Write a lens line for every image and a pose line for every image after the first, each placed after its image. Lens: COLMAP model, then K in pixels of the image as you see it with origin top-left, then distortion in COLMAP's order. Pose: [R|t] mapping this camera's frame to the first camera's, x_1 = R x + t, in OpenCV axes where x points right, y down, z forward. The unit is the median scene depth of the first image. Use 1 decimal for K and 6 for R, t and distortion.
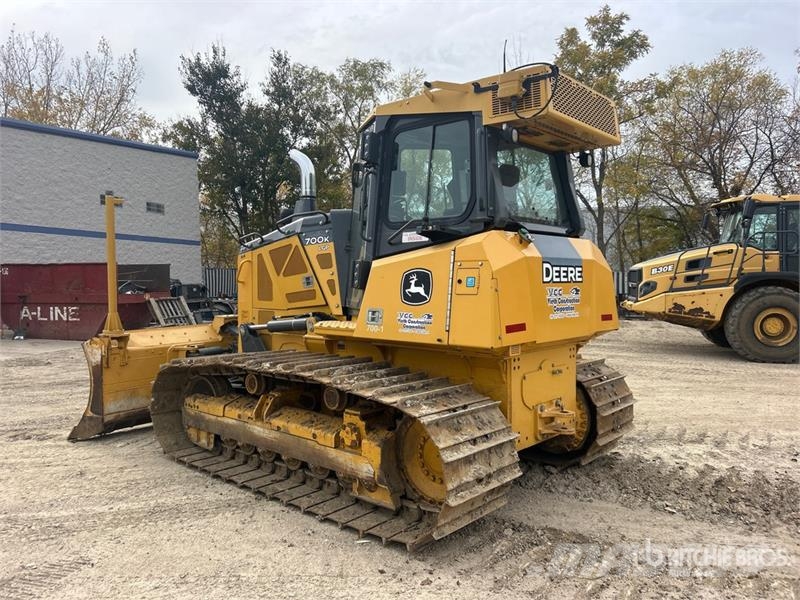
lens RADIAL K [[611.4, 0, 404.4], [0, 611.4, 297.5], [0, 0, 1]] dist [0.005085, -0.004032]
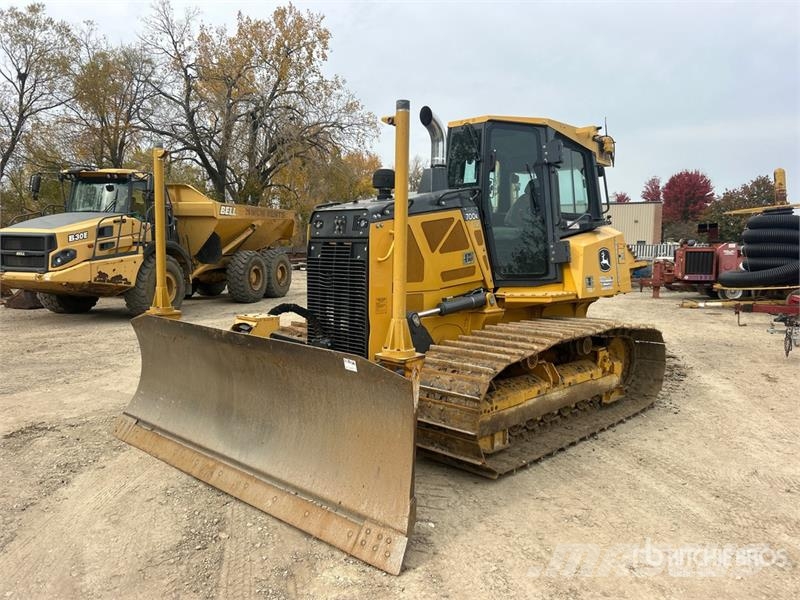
lens RADIAL K [[613.2, 0, 400.8], [0, 613.2, 311.4], [0, 0, 1]] dist [0.016157, 0.003496]
pose [[0.029677, -0.108560, 0.993647, -1.284006], [0.022969, 0.993896, 0.107901, -0.055516], [-0.999296, 0.019621, 0.031990, 1.202110]]
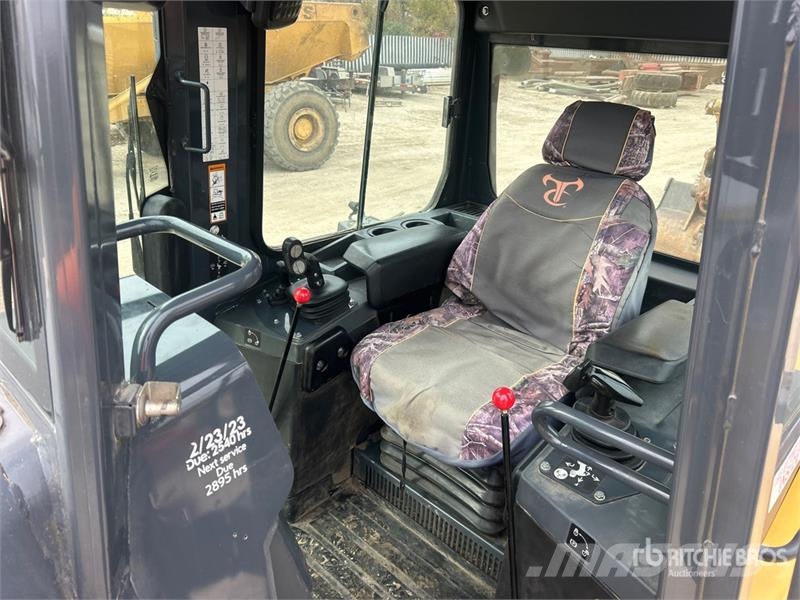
lens RADIAL K [[611.4, 0, 404.4], [0, 611.4, 297.5], [0, 0, 1]] dist [0.005085, -0.004032]
pose [[0.582876, -0.310913, 0.750726, -0.914204], [-0.022467, 0.917380, 0.397377, -0.080057], [-0.812251, -0.248488, 0.527733, 1.091085]]
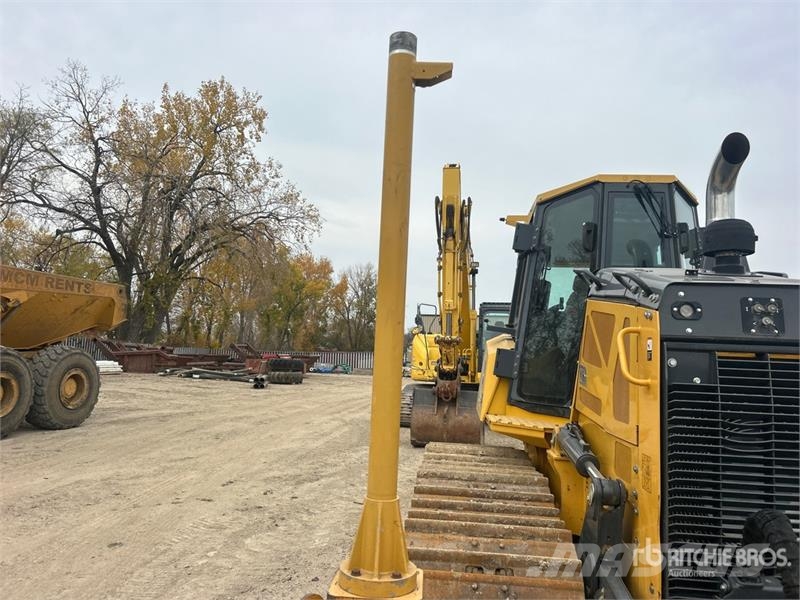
lens RADIAL K [[611.4, 0, 404.4], [0, 611.4, 297.5], [0, 0, 1]] dist [0.005085, -0.004032]
pose [[-0.050975, 0.090603, 0.994582, -1.035396], [-0.013125, 0.995730, -0.091380, -0.051331], [-0.998614, -0.017712, -0.049568, 1.165654]]
